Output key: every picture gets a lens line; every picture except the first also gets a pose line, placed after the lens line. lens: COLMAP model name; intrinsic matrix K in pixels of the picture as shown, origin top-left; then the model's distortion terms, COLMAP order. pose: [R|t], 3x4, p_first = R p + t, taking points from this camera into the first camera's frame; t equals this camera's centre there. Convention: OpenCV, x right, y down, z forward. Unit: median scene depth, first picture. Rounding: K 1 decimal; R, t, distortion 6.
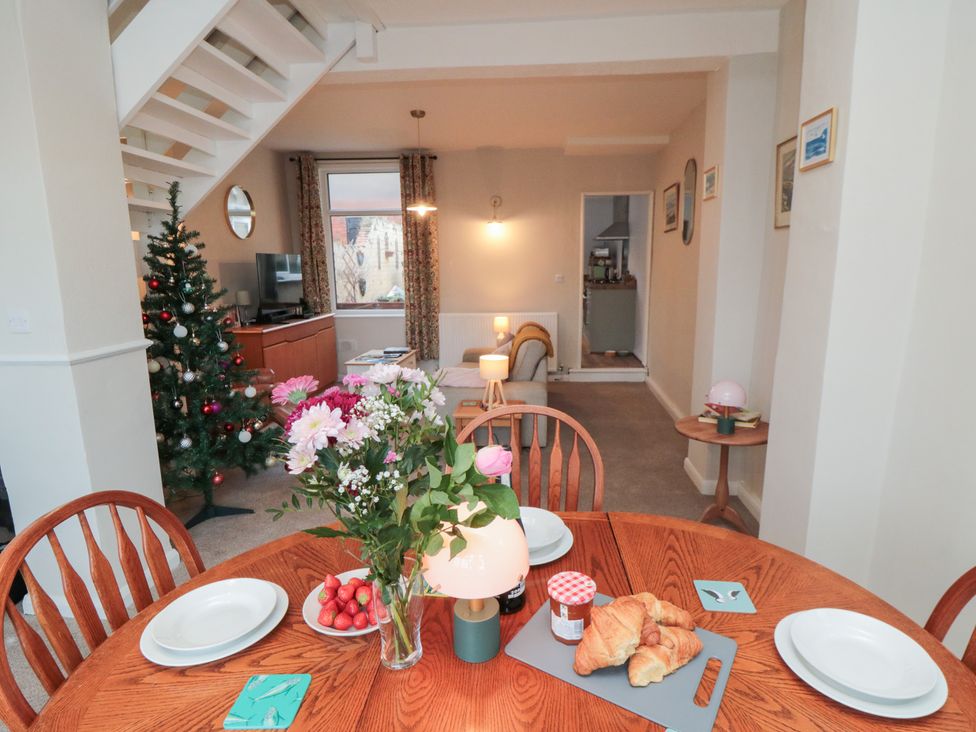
lens RADIAL K [[522.0, 0, 508.2], [0, 522.0, 361.9], [0, 0, 1]] dist [0.001594, -0.013194]
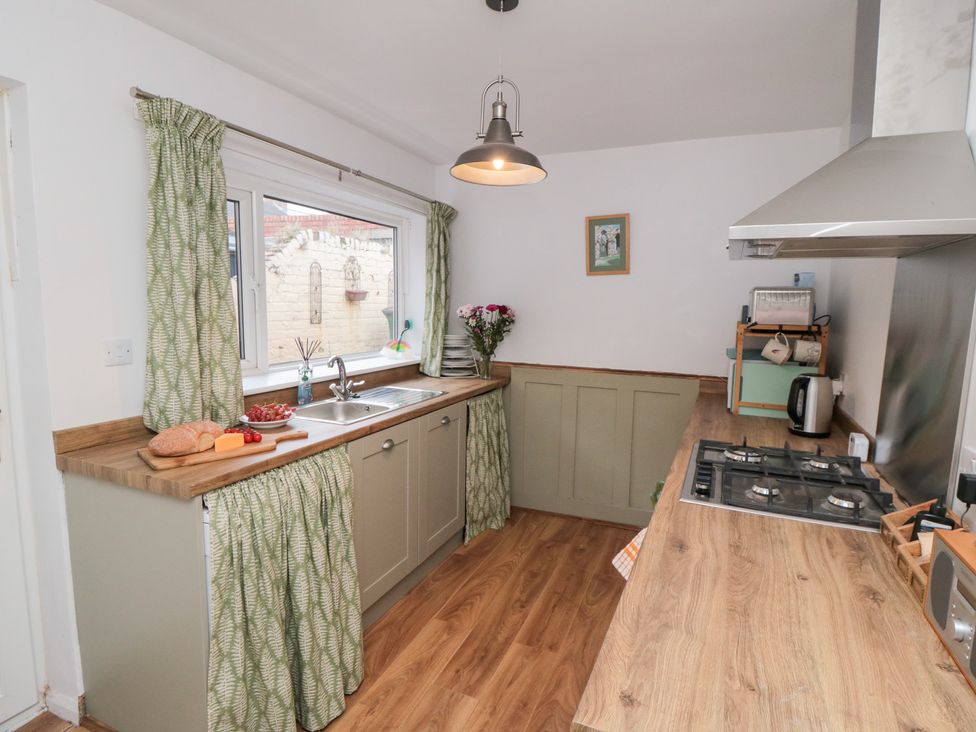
lens RADIAL K [[522.0, 0, 508.2], [0, 522.0, 361.9], [0, 0, 1]] dist [0.001594, -0.013194]
pose [[0.947045, 0.060119, -0.315422, 0.131715], [-0.082584, 0.994875, -0.058335, -0.156189], [0.310299, 0.081294, 0.947157, 0.700810]]
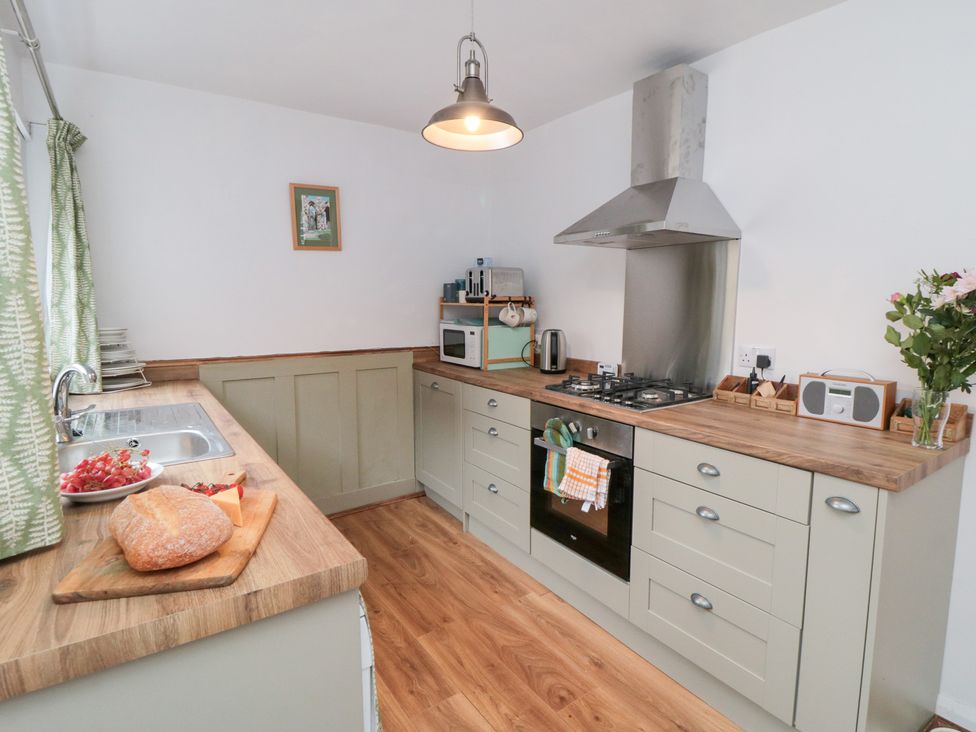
lens RADIAL K [[517.0, 0, 512.6], [0, 517.0, 360.8], [0, 0, 1]] dist [0.002685, -0.014181]
pose [[0.766301, -0.067118, 0.638967, -0.042311], [0.108834, 0.993716, -0.026142, -0.150314], [-0.633197, 0.089574, 0.768790, 0.732218]]
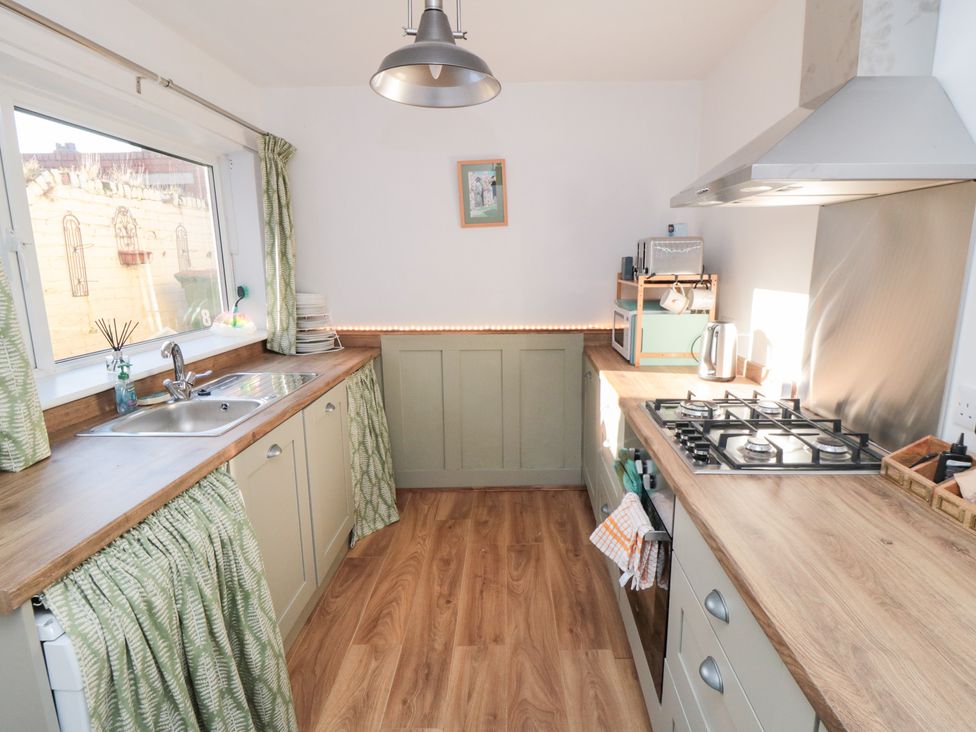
lens RADIAL K [[517.0, 0, 512.6], [0, 517.0, 360.8], [0, 0, 1]] dist [0.002685, -0.014181]
pose [[0.998475, -0.012180, 0.053837, 0.077953], [0.011679, 0.999886, 0.009622, -0.160742], [-0.053948, -0.008978, 0.998503, 0.729266]]
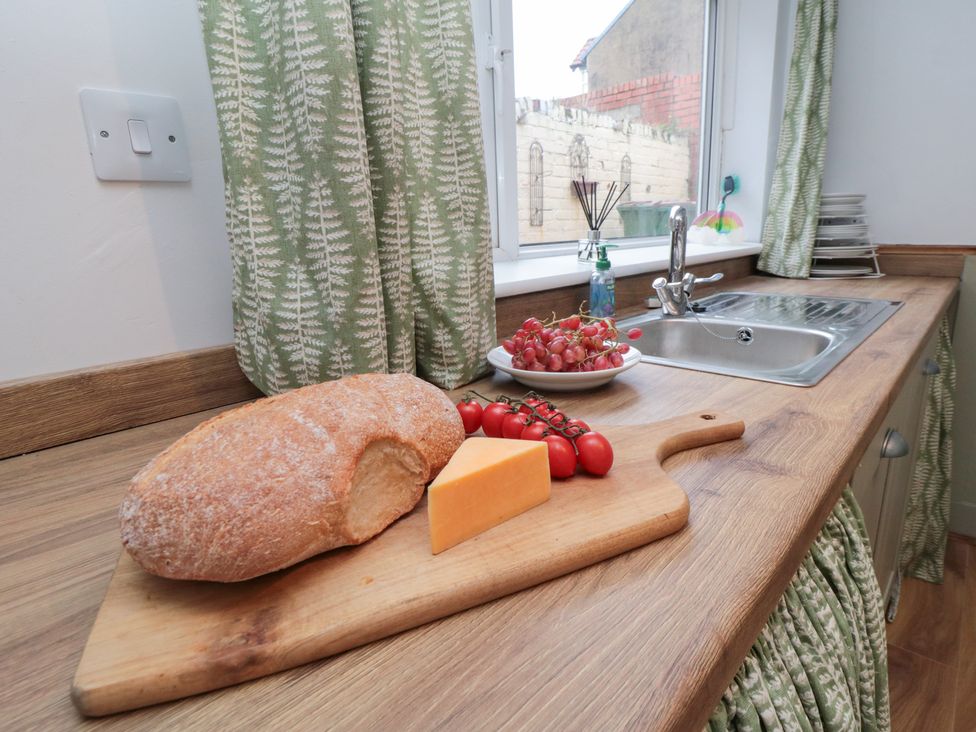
lens RADIAL K [[528.5, 0, 502.2], [0, 528.5, 360.6], [0, 0, 1]] dist [-0.000029, -0.014499]
pose [[0.772527, 0.129796, -0.621575, 0.002263], [-0.083105, 0.991133, 0.103679, -0.143230], [0.629520, -0.028439, 0.776463, 0.820946]]
